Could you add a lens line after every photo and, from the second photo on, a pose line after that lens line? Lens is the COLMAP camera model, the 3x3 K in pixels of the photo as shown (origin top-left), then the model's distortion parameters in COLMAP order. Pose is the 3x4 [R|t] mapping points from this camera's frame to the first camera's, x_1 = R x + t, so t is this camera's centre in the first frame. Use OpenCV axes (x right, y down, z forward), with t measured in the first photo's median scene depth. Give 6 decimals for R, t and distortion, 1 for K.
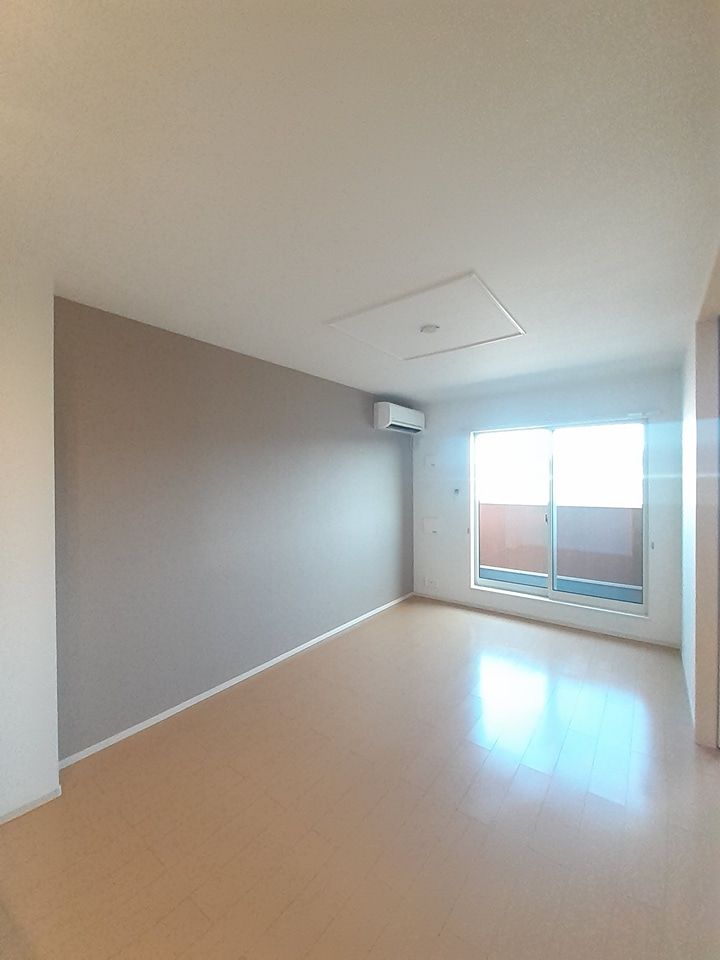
lens RADIAL K [[386.0, 0, 360.3], [0, 386.0, 477.2], [0, 0, 1]] dist [-0.001755, -0.000911]
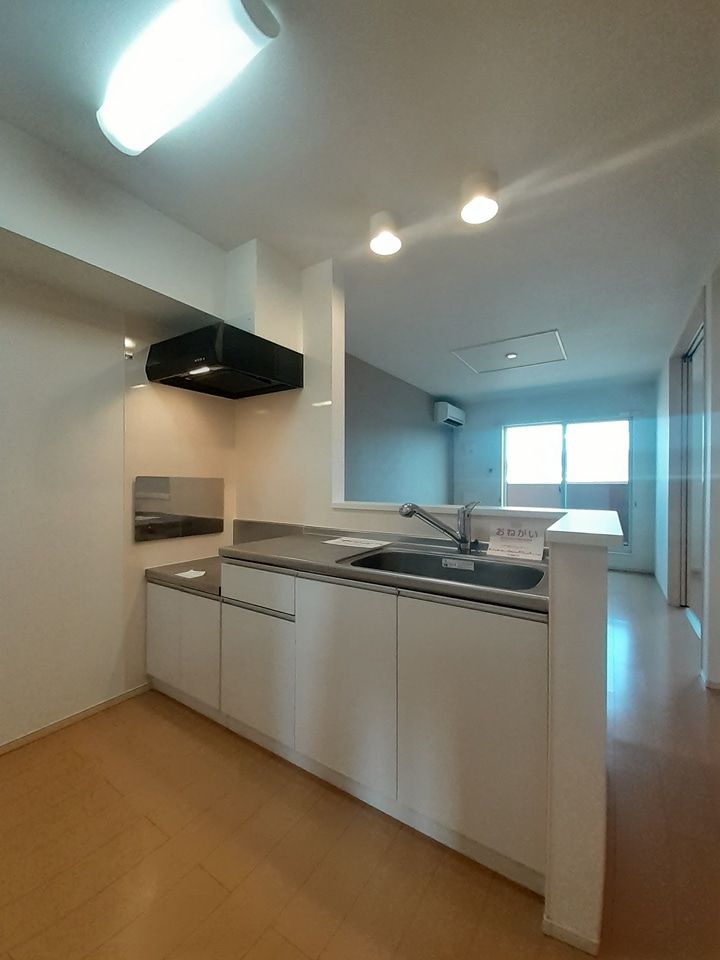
lens RADIAL K [[386.0, 0, 358.9], [0, 386.0, 486.1], [0, 0, 1]] dist [-0.001755, -0.000911]
pose [[0.998993, 0.003791, 0.044715, -0.285873], [-0.004478, 0.999873, 0.015286, 0.077153], [-0.044652, -0.015471, 0.998883, -0.324592]]
